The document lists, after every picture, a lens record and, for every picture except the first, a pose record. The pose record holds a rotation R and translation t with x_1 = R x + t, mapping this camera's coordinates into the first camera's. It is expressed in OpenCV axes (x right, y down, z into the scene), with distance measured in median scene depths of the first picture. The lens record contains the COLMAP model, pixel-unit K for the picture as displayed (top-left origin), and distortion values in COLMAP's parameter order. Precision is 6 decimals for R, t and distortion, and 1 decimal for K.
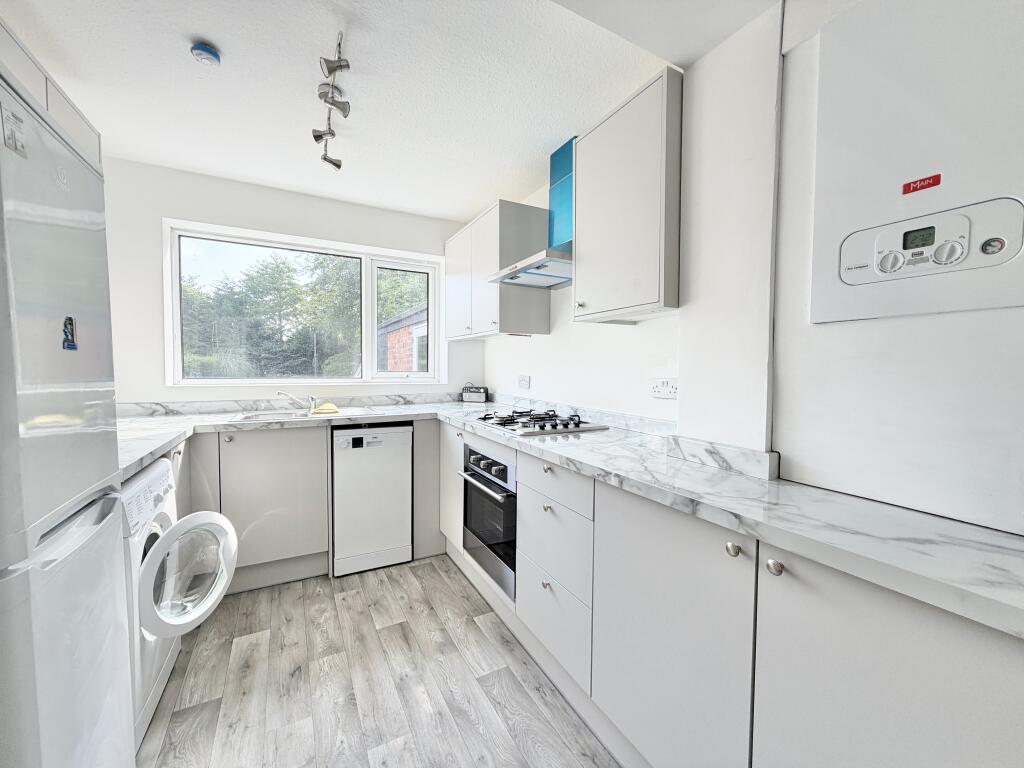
lens RADIAL K [[408.5, 0, 512.0], [0, 408.5, 384.0], [0, 0, 1]] dist [-0.000360, 0.000165]
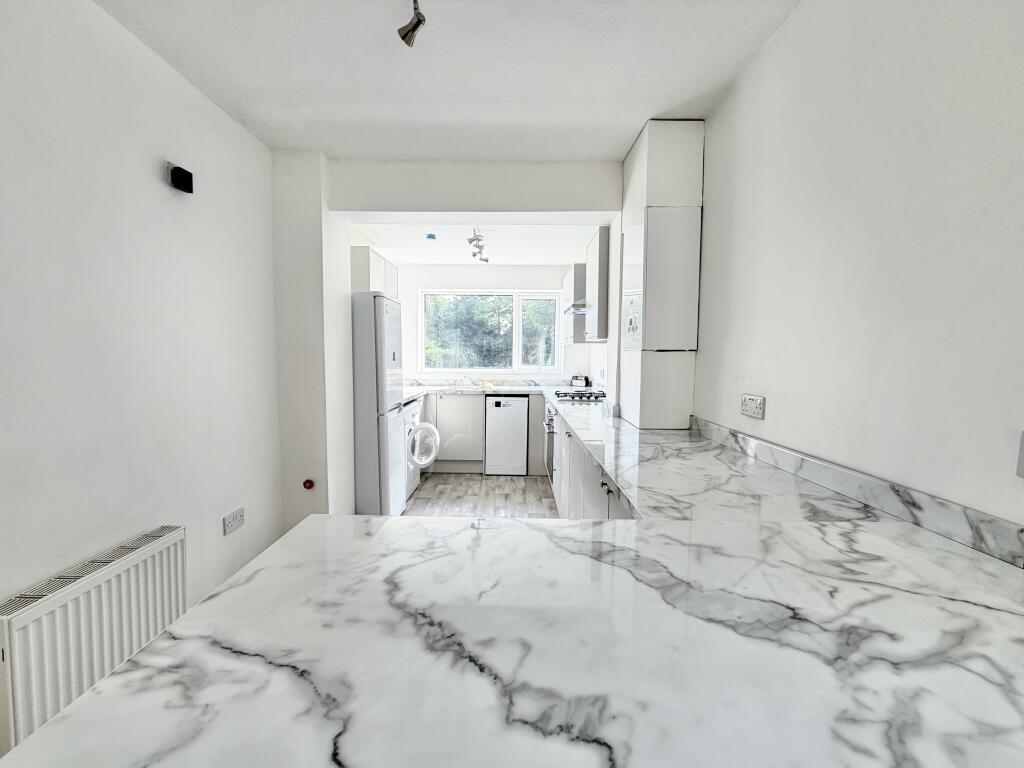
lens RADIAL K [[424.2, 0, 509.1], [0, 424.2, 383.5], [0, 0, 1]] dist [-0.001224, 0.000127]
pose [[0.875446, 0.033807, -0.482133, 0.620986], [-0.023085, 0.999337, 0.028157, -0.005102], [0.482765, -0.013520, 0.875646, -0.688260]]
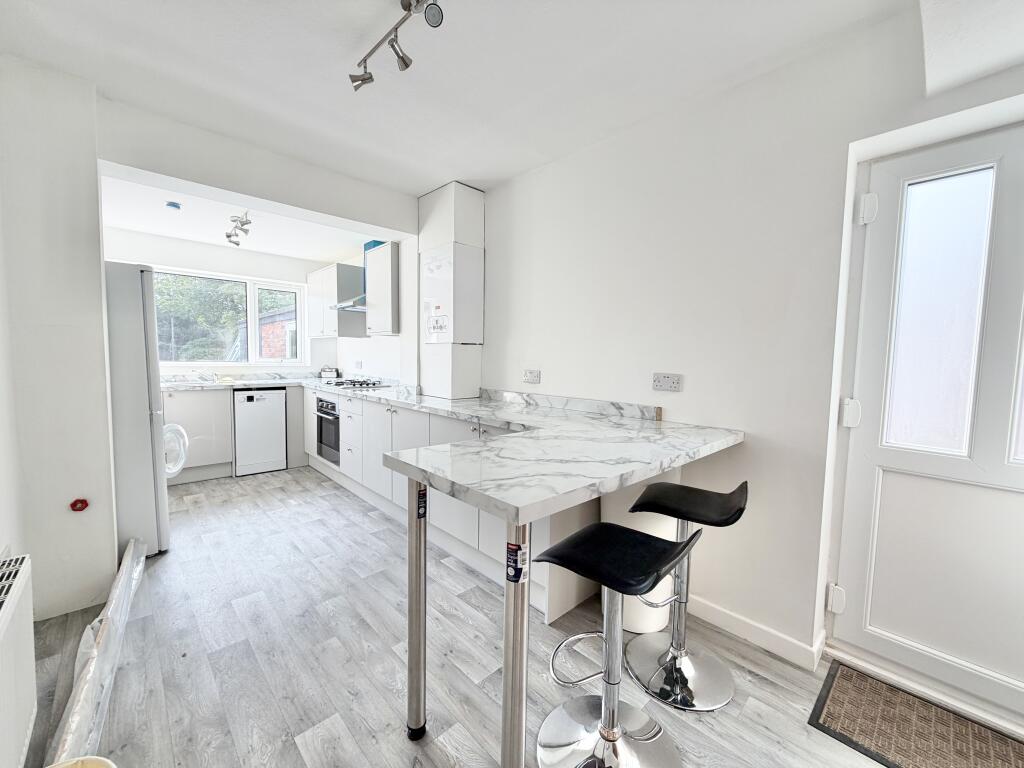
lens RADIAL K [[408.5, 0, 512.0], [0, 408.5, 384.0], [0, 0, 1]] dist [-0.000360, 0.000165]
pose [[0.965409, -0.007262, 0.260639, 0.255568], [-0.000199, 0.999591, 0.028590, 0.033407], [-0.260740, -0.027653, 0.965013, -1.012372]]
